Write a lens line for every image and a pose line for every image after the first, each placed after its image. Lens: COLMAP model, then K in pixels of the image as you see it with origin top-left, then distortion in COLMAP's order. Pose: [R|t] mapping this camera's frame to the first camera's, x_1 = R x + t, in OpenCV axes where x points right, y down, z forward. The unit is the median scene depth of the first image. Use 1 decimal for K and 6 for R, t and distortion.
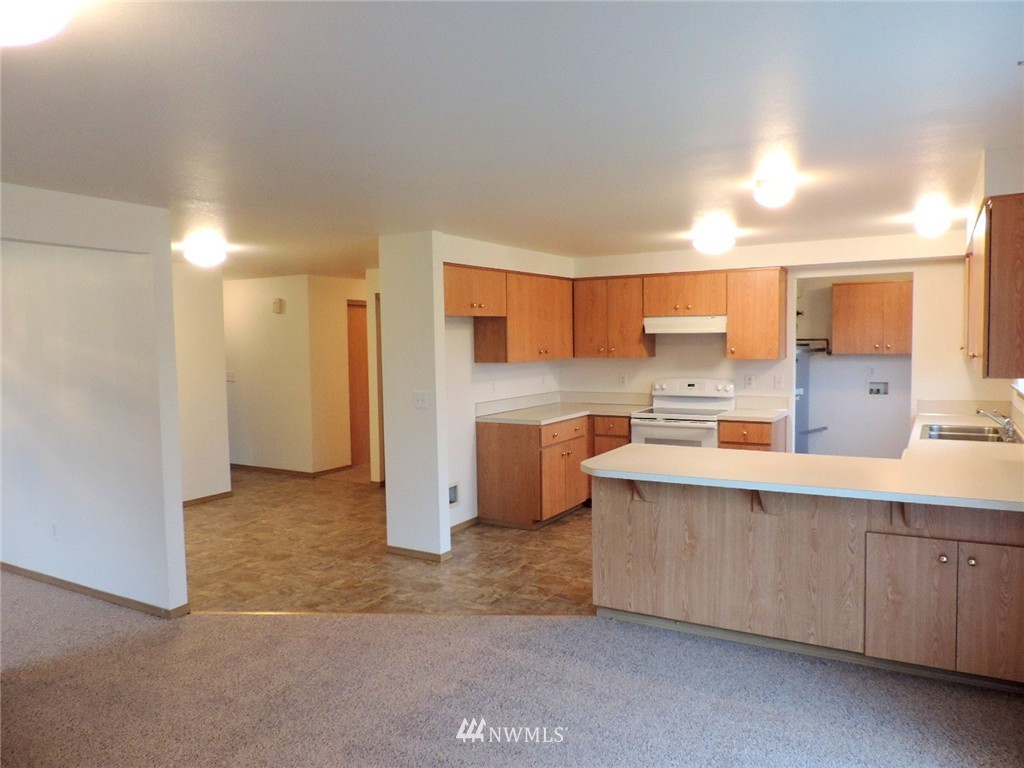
lens RADIAL K [[731.1, 0, 512.0], [0, 731.1, 384.0], [0, 0, 1]] dist [-0.008705, -0.001652]
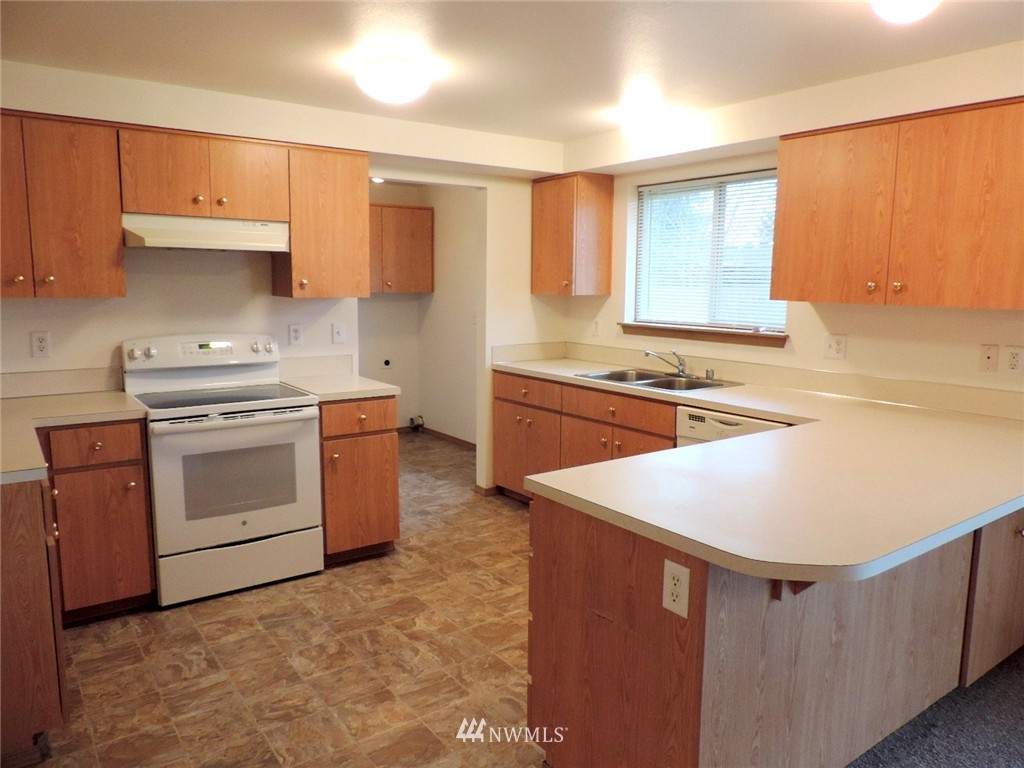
lens RADIAL K [[731.1, 0, 512.0], [0, 731.1, 384.0], [0, 0, 1]] dist [-0.008705, -0.001652]
pose [[0.387838, -0.109553, 0.915194, -0.183422], [0.037597, 0.993965, 0.103049, -0.018793], [-0.920960, -0.005558, 0.389616, 0.592542]]
